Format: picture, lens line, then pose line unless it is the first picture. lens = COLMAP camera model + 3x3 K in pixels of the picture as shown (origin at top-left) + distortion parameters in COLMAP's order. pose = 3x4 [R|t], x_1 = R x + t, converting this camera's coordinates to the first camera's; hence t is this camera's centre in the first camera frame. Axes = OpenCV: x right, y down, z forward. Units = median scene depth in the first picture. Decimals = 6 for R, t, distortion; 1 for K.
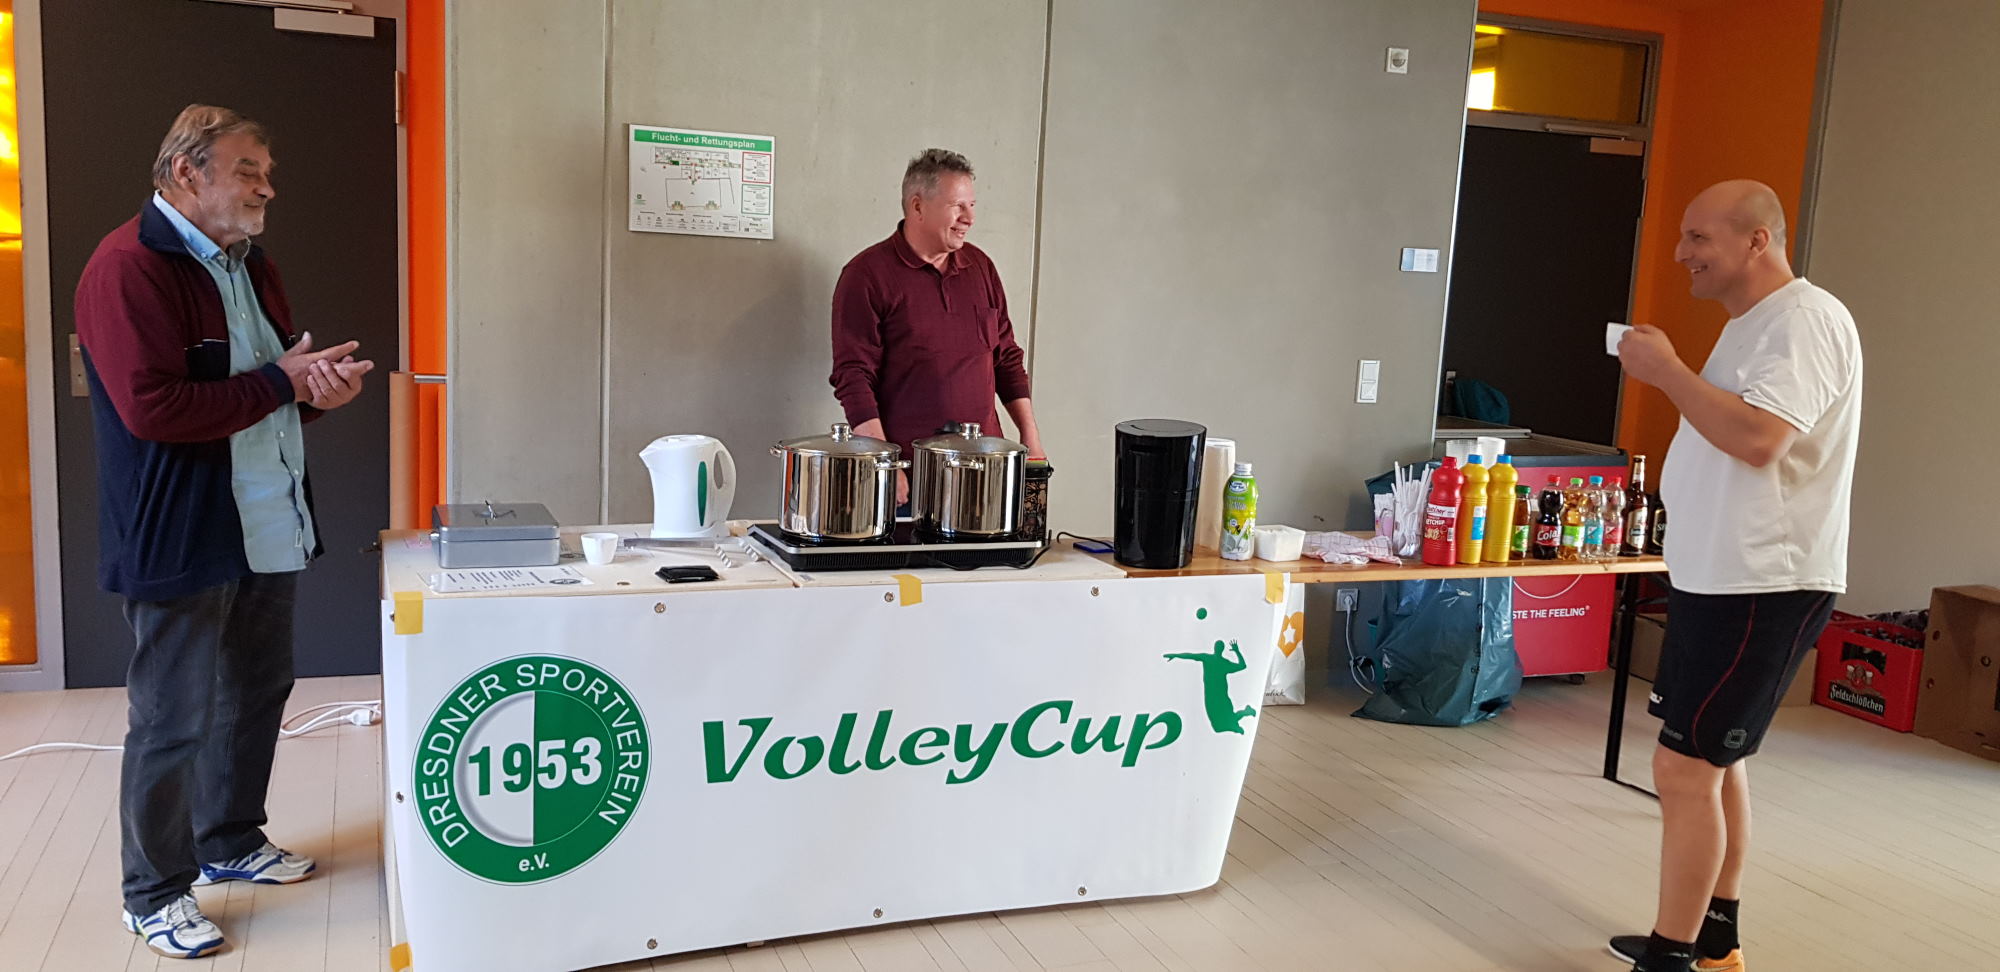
lens RADIAL K [[1519.6, 0, 999.7], [0, 1519.6, 478.0], [0, 0, 1]] dist [0.128127, -0.000375]
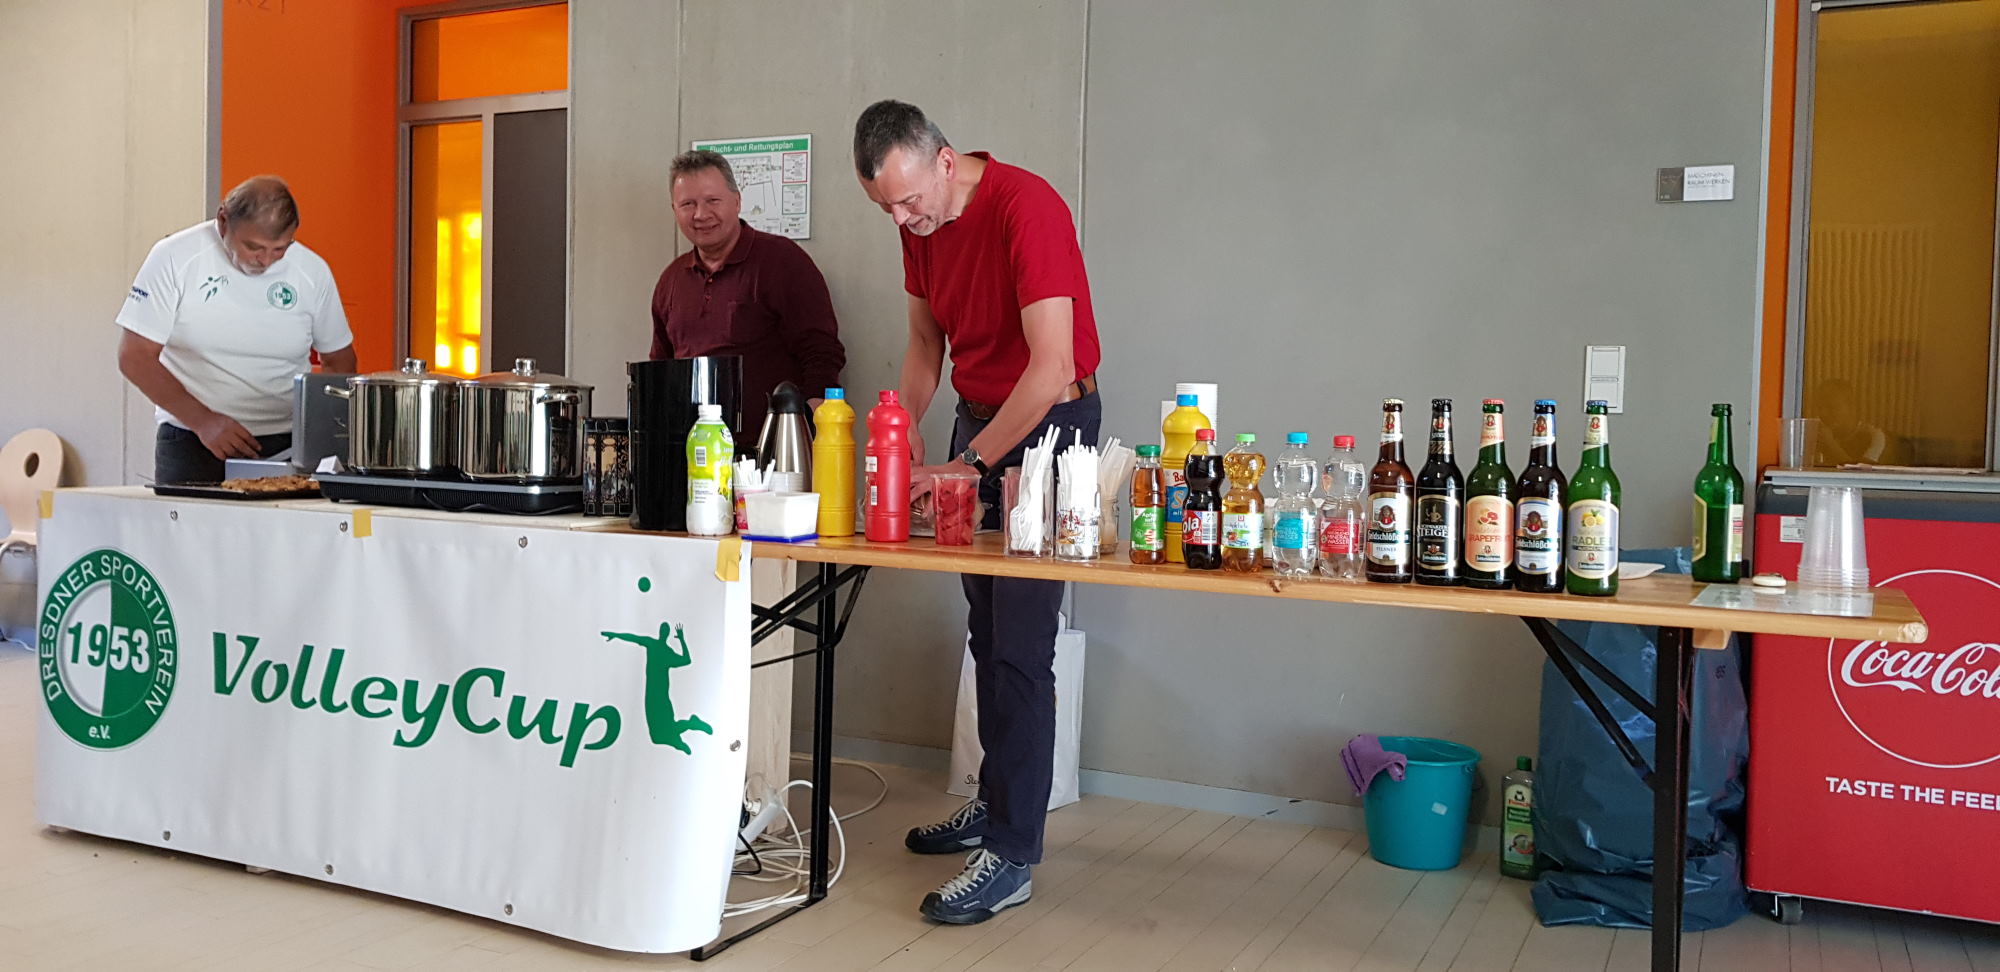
lens RADIAL K [[1532.3, 0, 1011.5], [0, 1532.3, 473.8], [0, 0, 1]] dist [0.089791, -0.152542]
pose [[0.670111, -0.005941, -0.742237, 0.967839], [-0.091965, 0.991598, -0.090966, 0.099706], [0.736542, 0.129217, 0.663934, 0.692809]]
